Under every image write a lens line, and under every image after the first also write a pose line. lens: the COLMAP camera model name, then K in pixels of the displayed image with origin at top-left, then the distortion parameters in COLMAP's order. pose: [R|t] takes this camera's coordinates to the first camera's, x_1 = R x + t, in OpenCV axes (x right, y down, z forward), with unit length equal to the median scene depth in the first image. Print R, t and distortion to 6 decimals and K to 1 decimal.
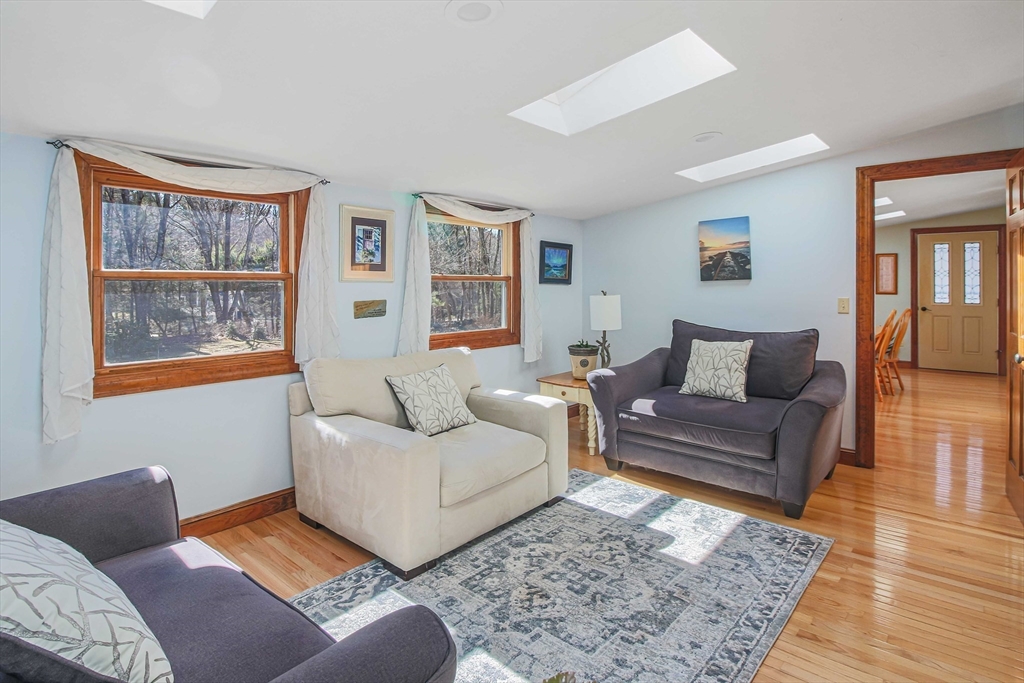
lens RADIAL K [[528.6, 0, 513.8], [0, 528.6, 284.8], [0, 0, 1]] dist [-0.003713, -0.001818]
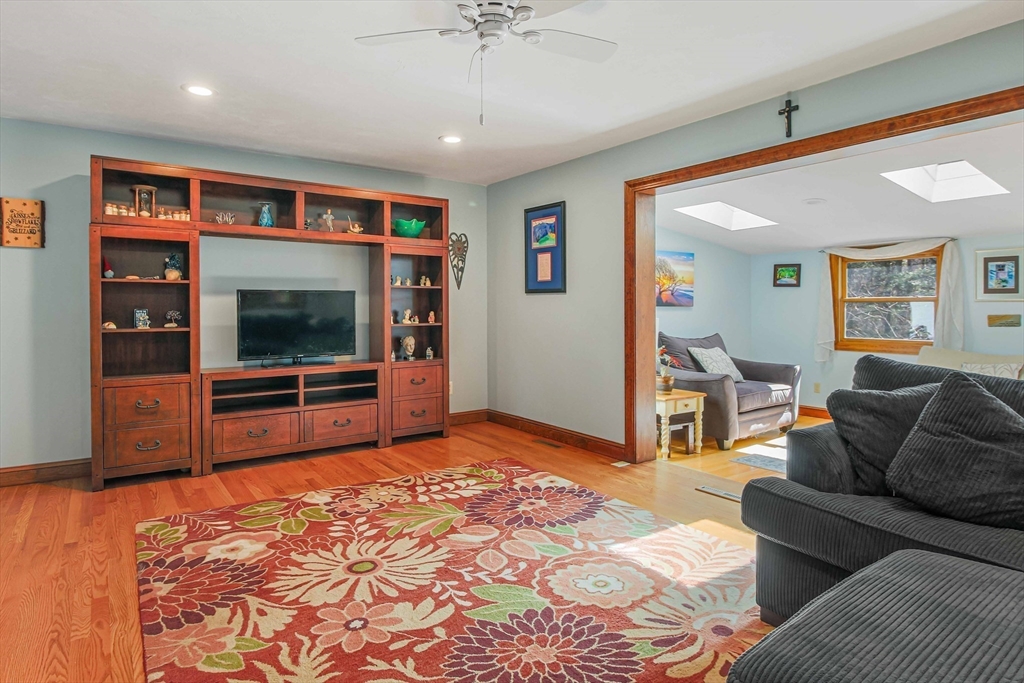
lens RADIAL K [[558.3, 0, 509.2], [0, 558.3, 321.4], [0, 0, 1]] dist [0.007197, 0.000174]
pose [[-0.242319, 0.026162, -0.969844, 1.492021], [0.004992, 0.999657, 0.025719, 0.002507], [0.970184, 0.001391, -0.242367, 0.092419]]
